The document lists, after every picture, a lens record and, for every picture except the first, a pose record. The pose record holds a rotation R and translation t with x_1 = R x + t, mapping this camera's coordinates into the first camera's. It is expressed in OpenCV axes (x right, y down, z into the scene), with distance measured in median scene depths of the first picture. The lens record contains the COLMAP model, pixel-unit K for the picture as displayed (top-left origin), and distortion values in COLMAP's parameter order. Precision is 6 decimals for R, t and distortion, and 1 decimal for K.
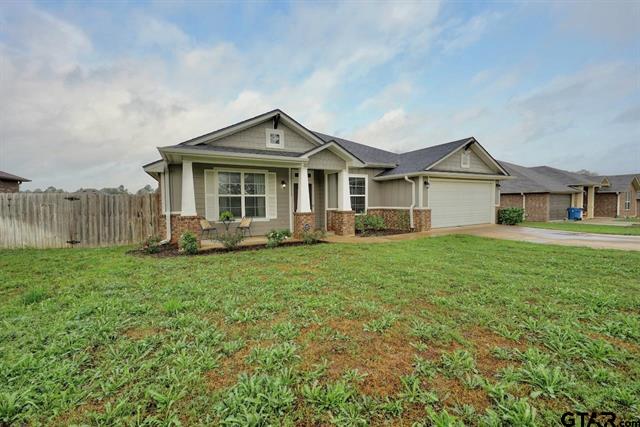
lens RADIAL K [[250.1, 0, 320.0], [0, 250.1, 213.5], [0, 0, 1]] dist [-0.002168, -0.000108]
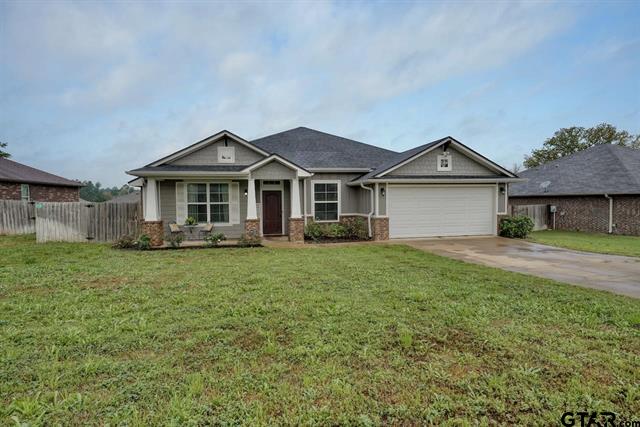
lens RADIAL K [[329.0, 0, 320.0], [0, 329.0, 213.5], [0, 0, 1]] dist [0.001999, -0.000045]
pose [[0.957674, 0.014100, -0.287509, 0.592589], [-0.015005, 0.999887, -0.000946, -0.030018], [0.287463, 0.005220, 0.957777, -0.286650]]
